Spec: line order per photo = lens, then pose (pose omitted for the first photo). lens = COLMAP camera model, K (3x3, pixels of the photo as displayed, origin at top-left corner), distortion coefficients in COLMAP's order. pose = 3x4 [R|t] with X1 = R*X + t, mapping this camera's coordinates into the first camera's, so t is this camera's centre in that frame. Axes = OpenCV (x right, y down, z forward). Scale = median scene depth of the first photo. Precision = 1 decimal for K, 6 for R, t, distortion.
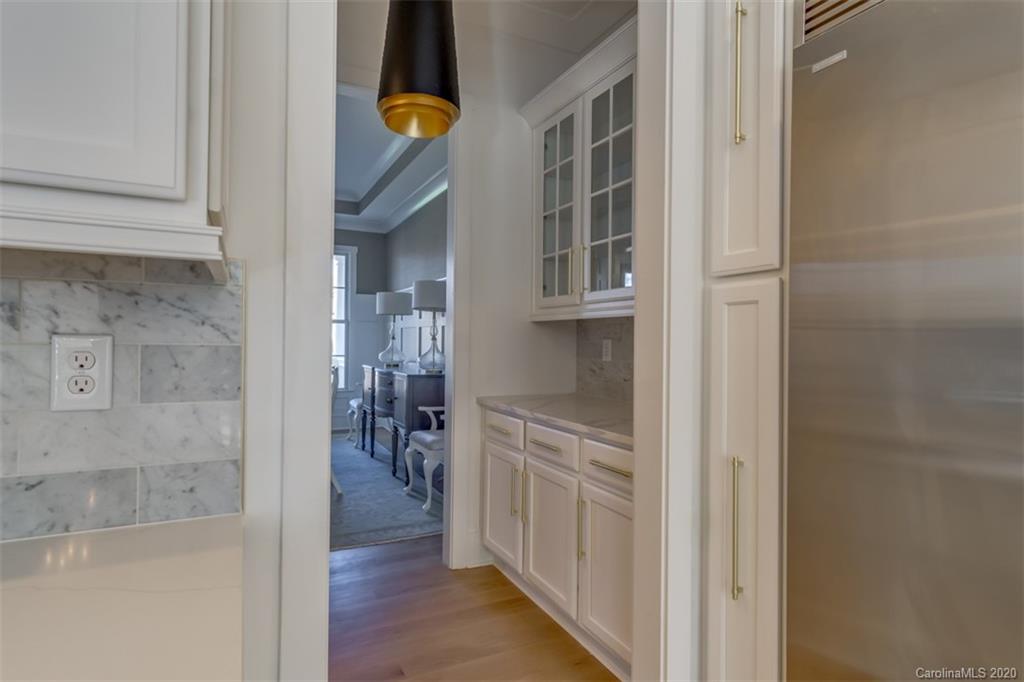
lens RADIAL K [[543.3, 0, 512.0], [0, 543.3, 339.1], [0, 0, 1]] dist [0.008607, -0.000157]
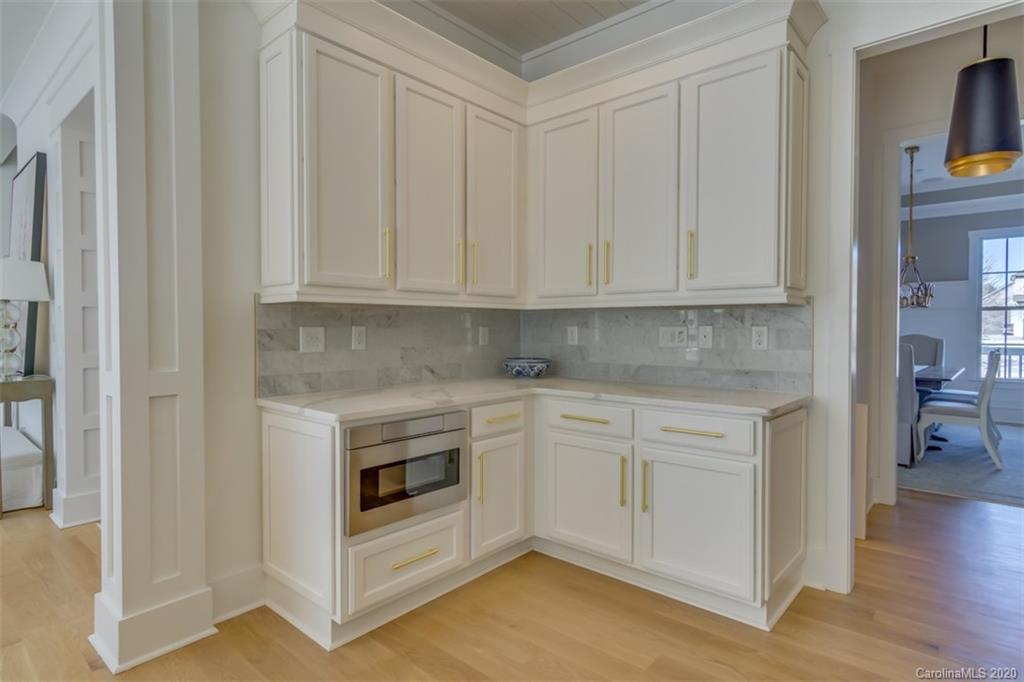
lens RADIAL K [[543.3, 0, 515.0], [0, 543.3, 338.4], [0, 0, 1]] dist [0.008607, -0.000157]
pose [[0.381941, 0.006235, -0.924166, 1.408658], [0.003248, 0.999962, 0.008089, 0.032746], [0.924181, -0.006091, 0.381906, -1.338192]]
